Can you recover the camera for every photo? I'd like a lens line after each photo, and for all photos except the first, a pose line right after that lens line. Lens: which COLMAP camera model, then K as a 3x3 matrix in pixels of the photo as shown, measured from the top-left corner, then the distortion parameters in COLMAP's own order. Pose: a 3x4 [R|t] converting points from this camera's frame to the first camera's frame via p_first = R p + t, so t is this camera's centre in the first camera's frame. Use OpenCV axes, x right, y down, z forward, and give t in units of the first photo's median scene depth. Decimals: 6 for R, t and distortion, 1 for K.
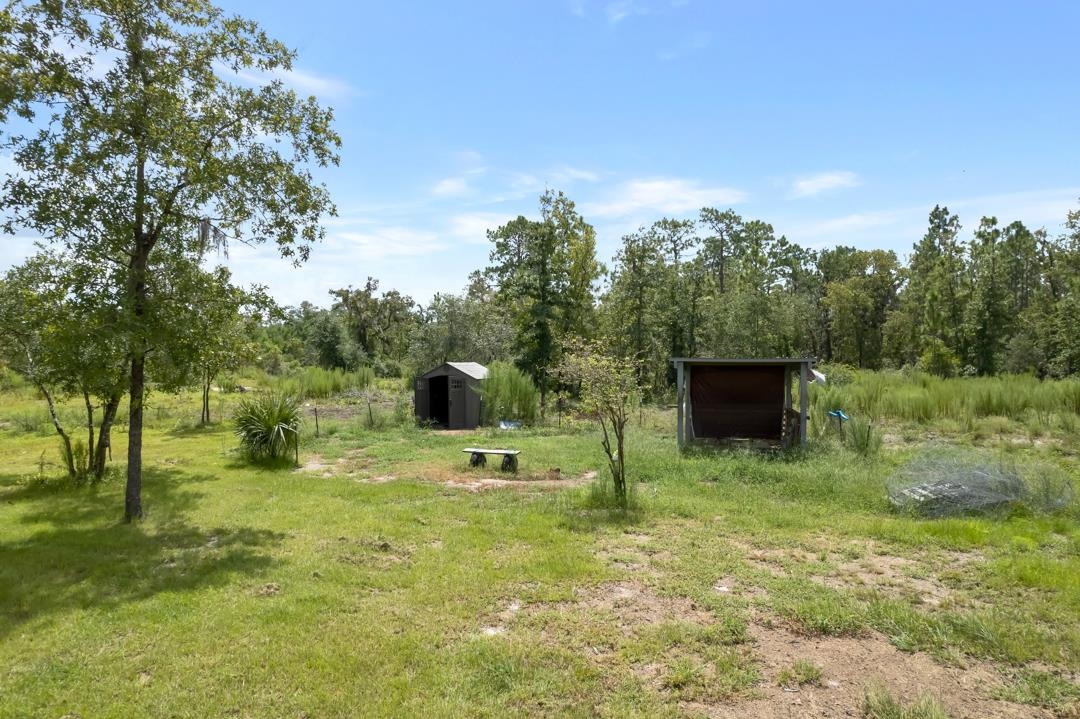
lens RADIAL K [[682.0, 0, 540.0], [0, 682.0, 359.5], [0, 0, 1]] dist [0.003549, 0.001528]
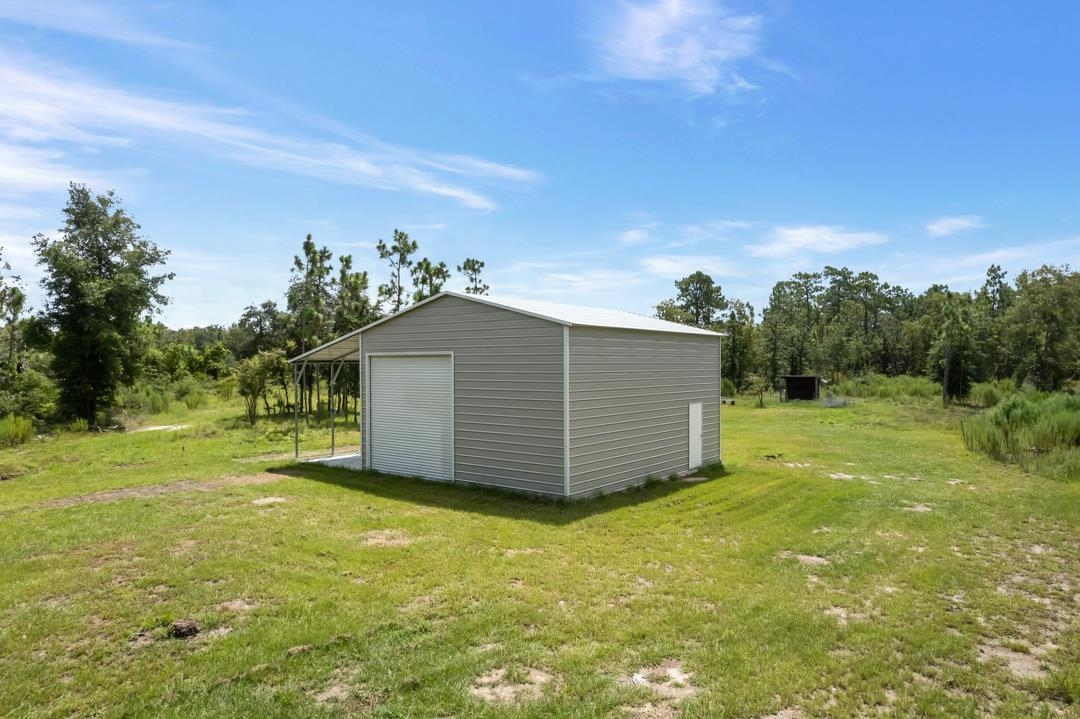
lens RADIAL K [[682.0, 0, 540.0], [0, 682.0, 359.5], [0, 0, 1]] dist [0.003549, 0.001528]
pose [[0.977681, -0.002628, -0.210080, -0.061066], [0.002900, 0.999995, 0.000987, -0.021643], [0.210076, -0.001574, 0.977684, -0.603875]]
